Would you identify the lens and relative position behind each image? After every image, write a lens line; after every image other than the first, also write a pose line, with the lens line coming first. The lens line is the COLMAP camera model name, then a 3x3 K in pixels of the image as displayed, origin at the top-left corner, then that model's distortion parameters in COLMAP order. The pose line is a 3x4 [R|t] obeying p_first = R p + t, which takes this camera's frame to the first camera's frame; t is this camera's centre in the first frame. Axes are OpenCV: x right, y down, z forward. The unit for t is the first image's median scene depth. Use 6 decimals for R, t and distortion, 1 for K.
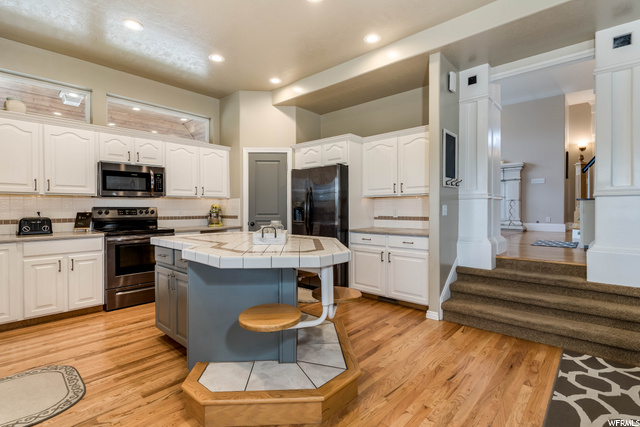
lens RADIAL K [[306.5, 0, 320.0], [0, 306.5, 213.5], [0, 0, 1]] dist [0.000322, -0.000050]
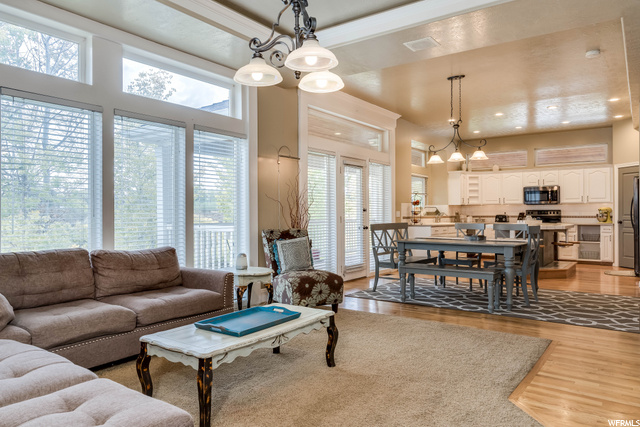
lens RADIAL K [[439.8, 0, 320.0], [0, 439.8, 213.5], [0, 0, 1]] dist [0.003120, -0.000844]
pose [[0.109303, 0.001579, -0.994007, 1.852331], [-0.014974, 0.999888, -0.000058, 0.020318], [0.993896, 0.014890, 0.109315, -0.591840]]
